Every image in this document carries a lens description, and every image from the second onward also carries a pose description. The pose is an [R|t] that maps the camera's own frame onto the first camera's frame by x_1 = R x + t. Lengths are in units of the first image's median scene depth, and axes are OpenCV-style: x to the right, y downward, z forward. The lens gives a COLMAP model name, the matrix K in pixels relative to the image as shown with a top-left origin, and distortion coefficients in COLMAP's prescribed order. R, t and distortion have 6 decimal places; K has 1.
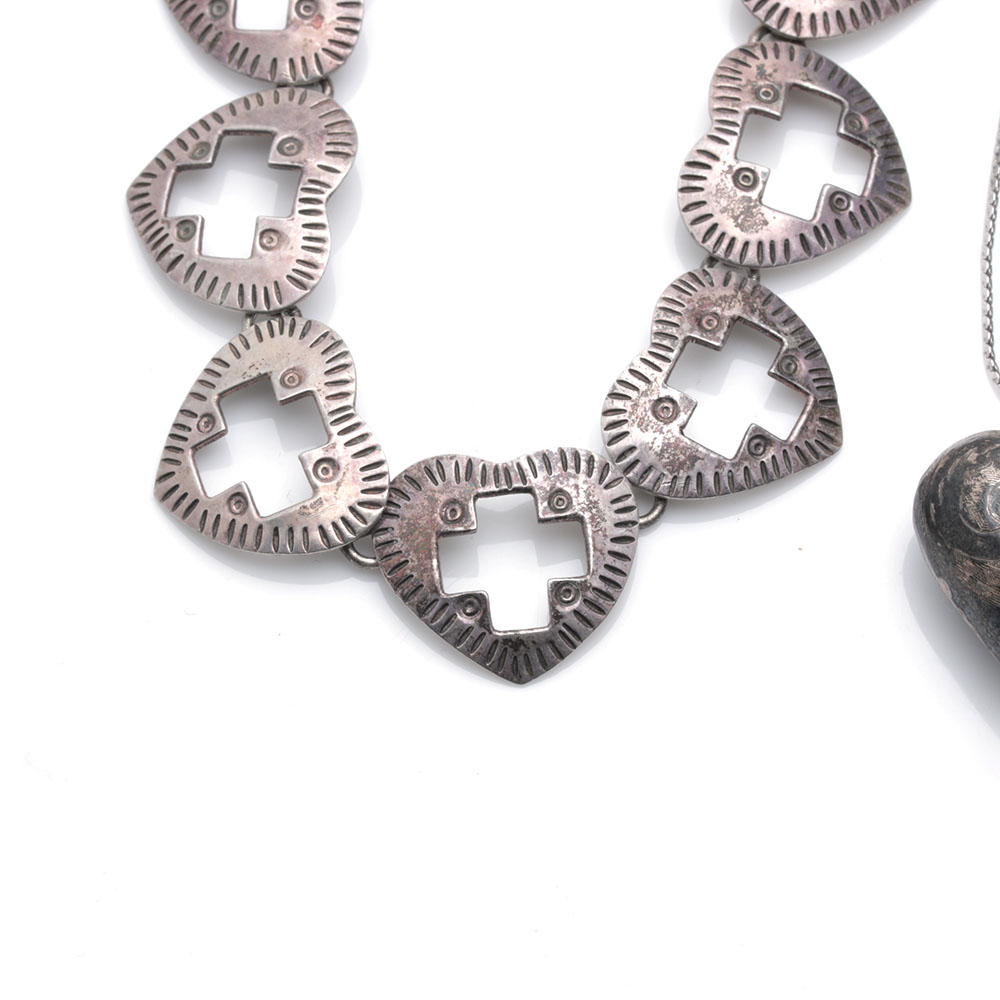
lens RADIAL K [[4500.2, 0, 500.0], [0, 4500.2, 500.0], [0, 0, 1]] dist [-0.150514, 1.403336]
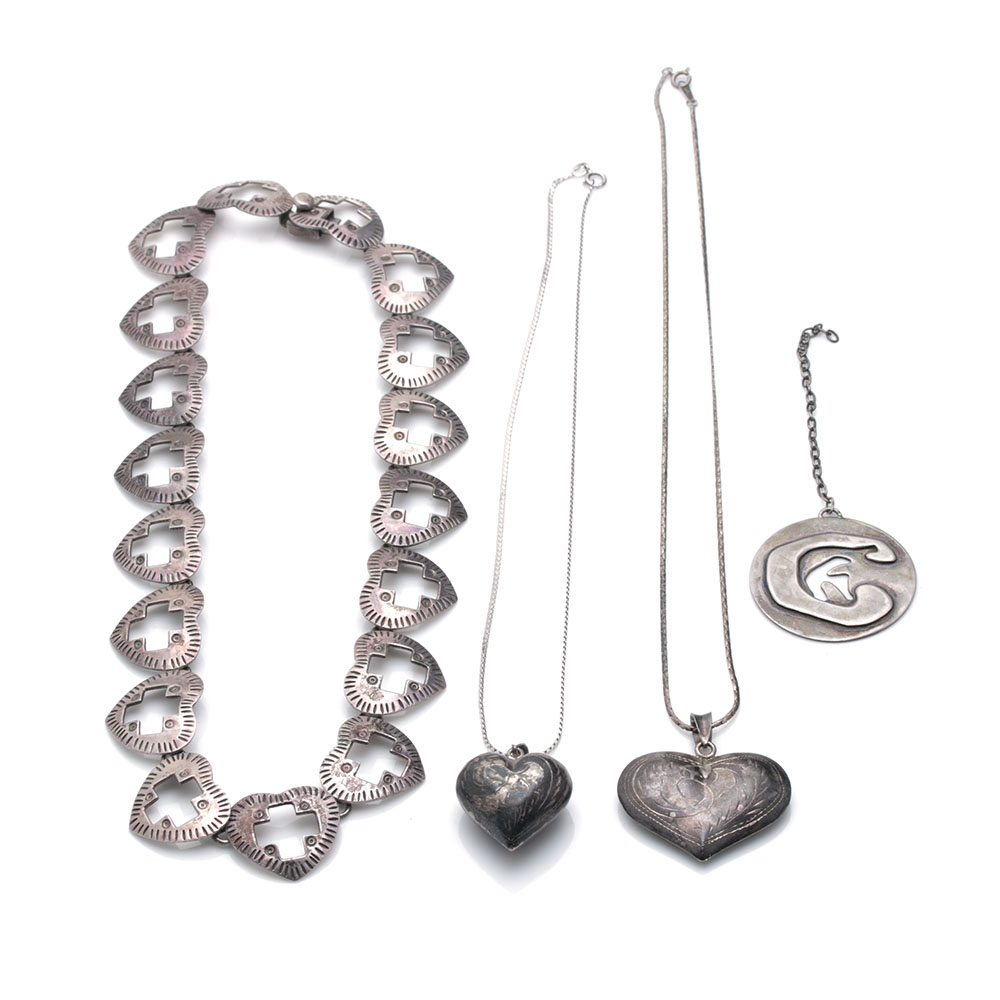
lens RADIAL K [[4500.2, 0, 500.0], [0, 4500.2, 500.0], [0, 0, 1]] dist [-0.150514, 1.403336]
pose [[0.993099, -0.102249, 0.057438, -0.003560], [0.116488, 0.916756, -0.382085, 0.738289], [-0.013588, 0.386139, 0.922341, -1.174403]]
